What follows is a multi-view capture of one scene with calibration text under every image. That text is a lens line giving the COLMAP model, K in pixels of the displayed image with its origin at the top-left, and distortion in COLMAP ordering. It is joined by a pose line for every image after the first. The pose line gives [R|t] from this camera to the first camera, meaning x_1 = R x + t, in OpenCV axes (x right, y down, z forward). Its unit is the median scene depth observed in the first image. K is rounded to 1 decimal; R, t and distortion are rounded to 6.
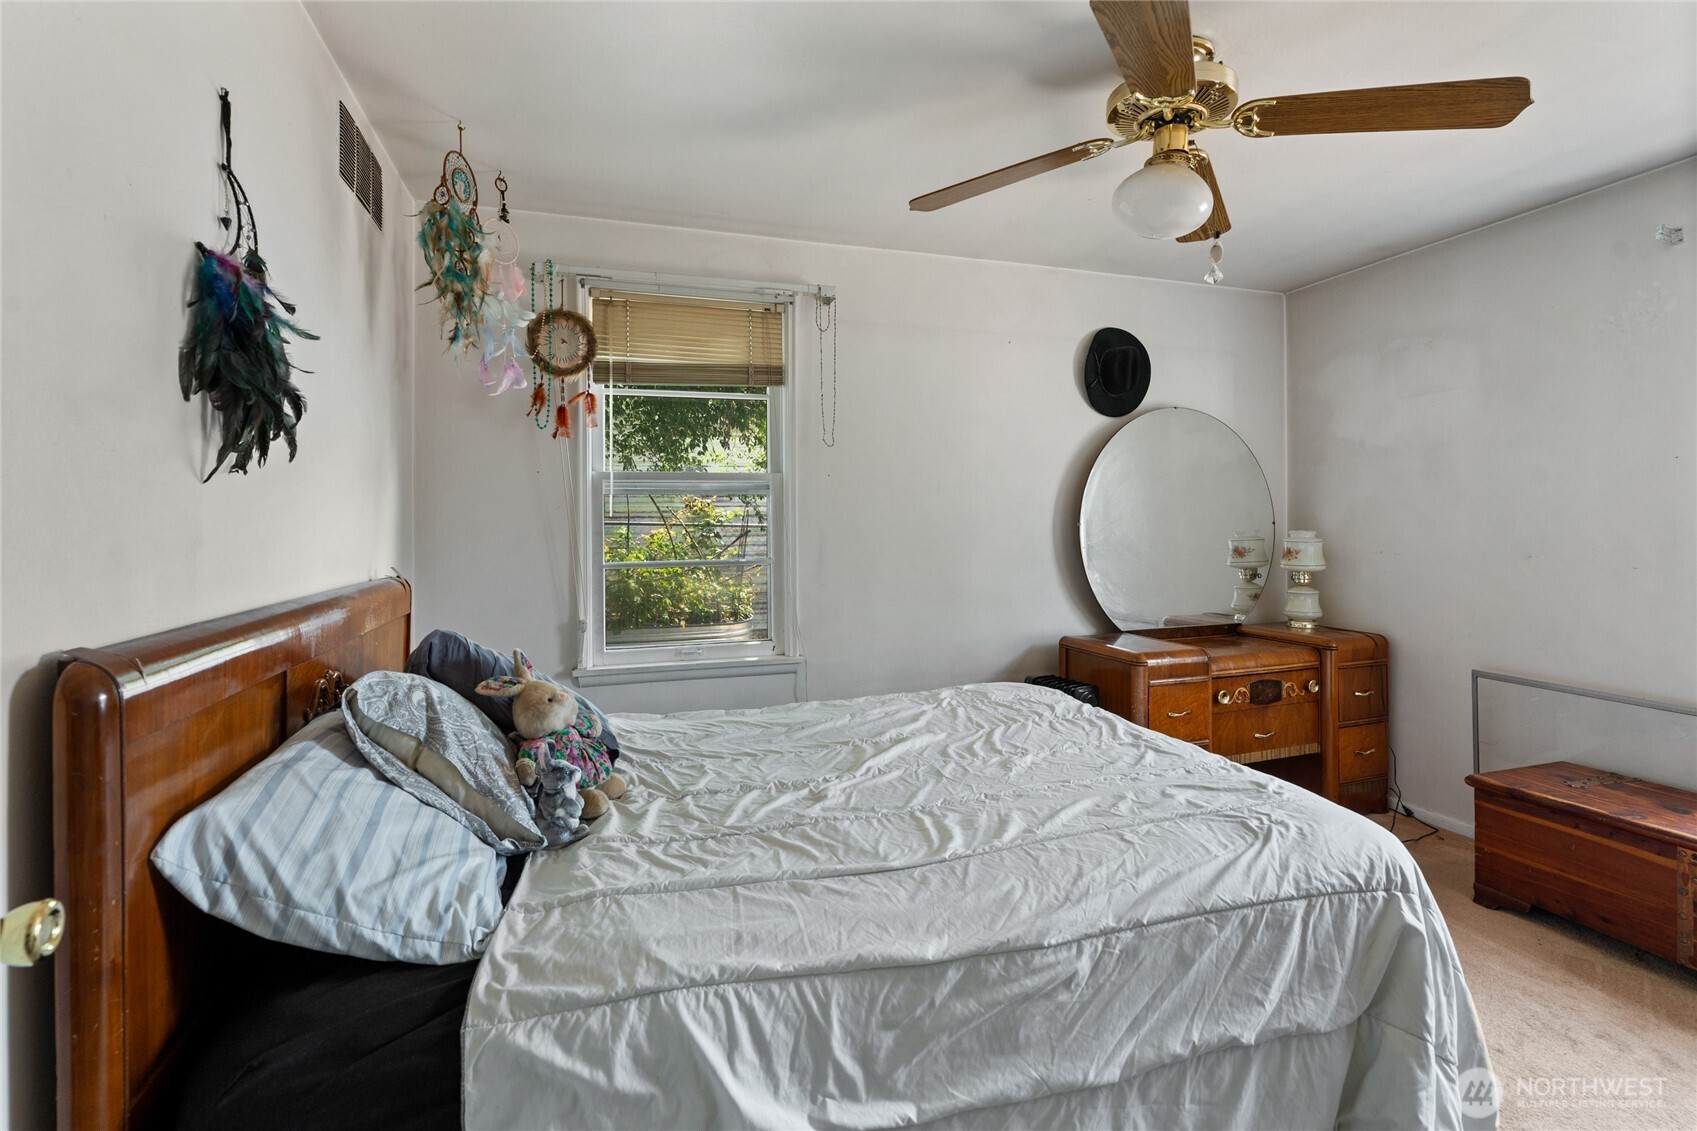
lens RADIAL K [[789.5, 0, 846.3], [0, 789.5, 573.0], [0, 0, 1]] dist [-0.006199, 0.001813]
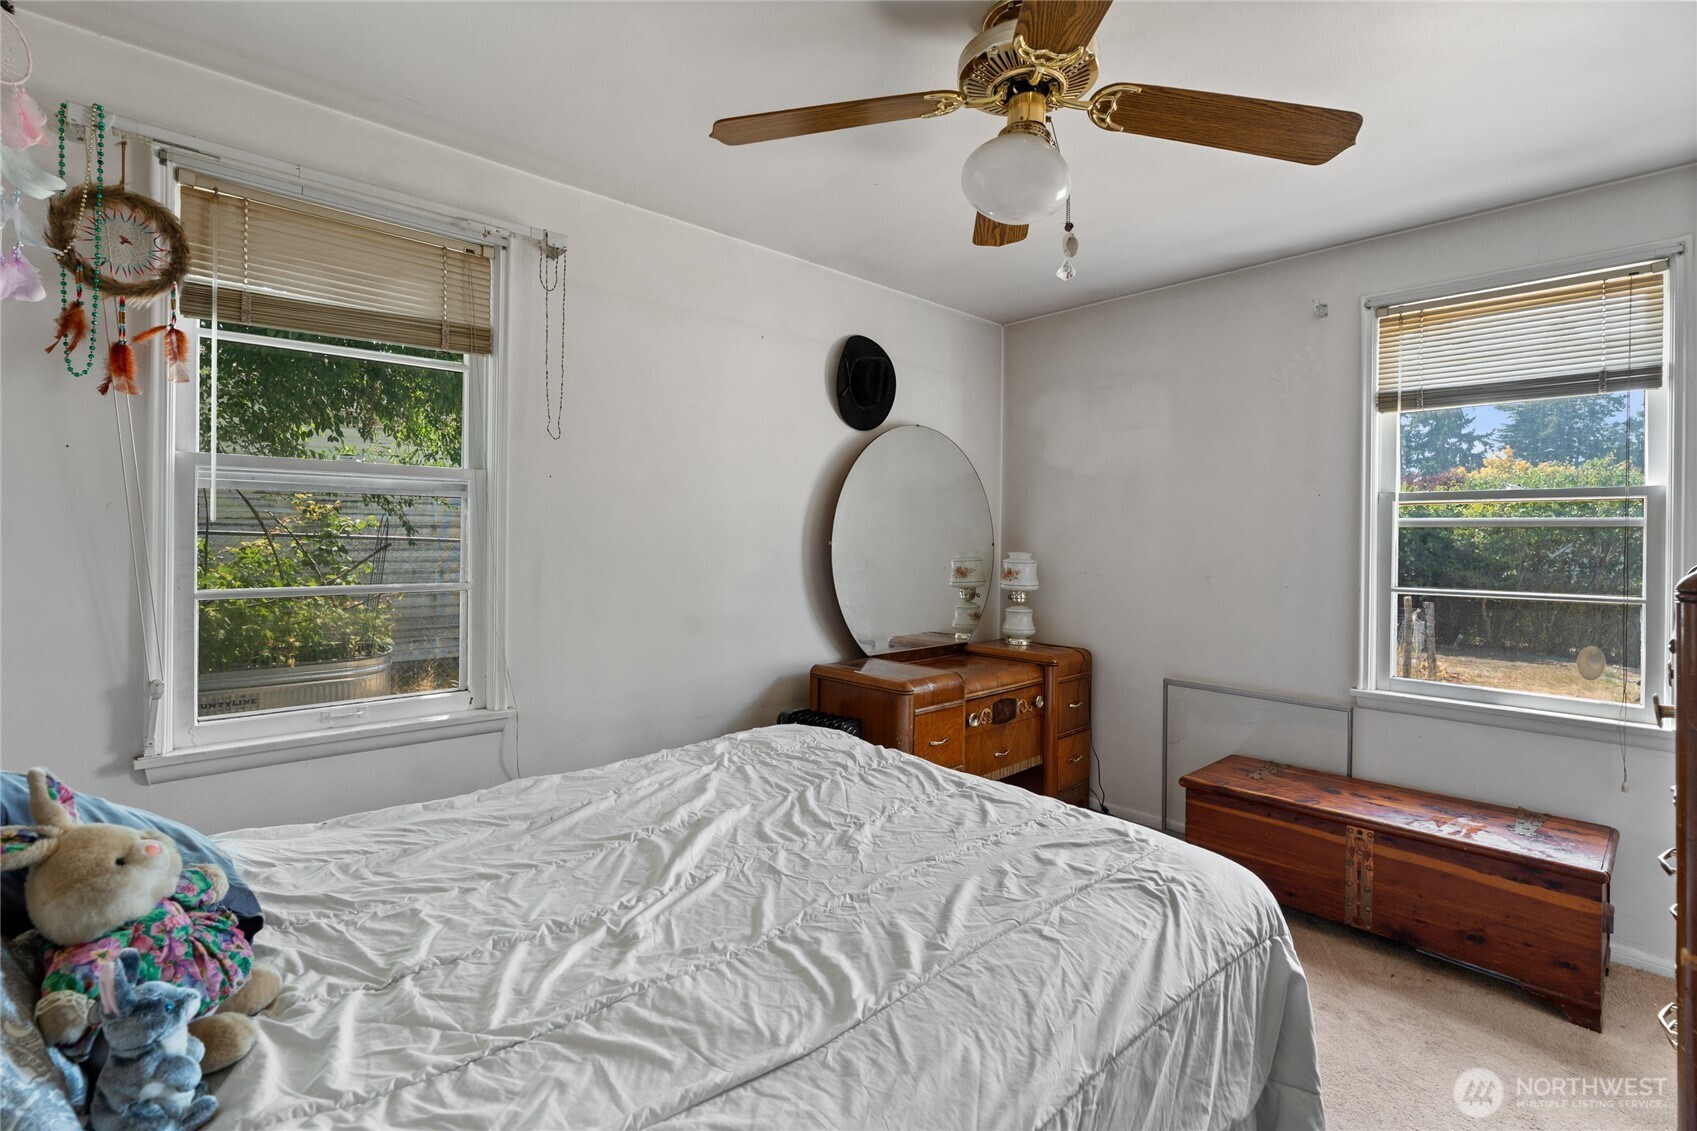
lens RADIAL K [[789.5, 0, 846.3], [0, 789.5, 573.0], [0, 0, 1]] dist [-0.006199, 0.001813]
pose [[0.910161, -0.000592, 0.414255, -0.107207], [0.009441, 0.999769, -0.019314, -0.012683], [-0.414148, 0.021490, 0.909956, 0.223212]]
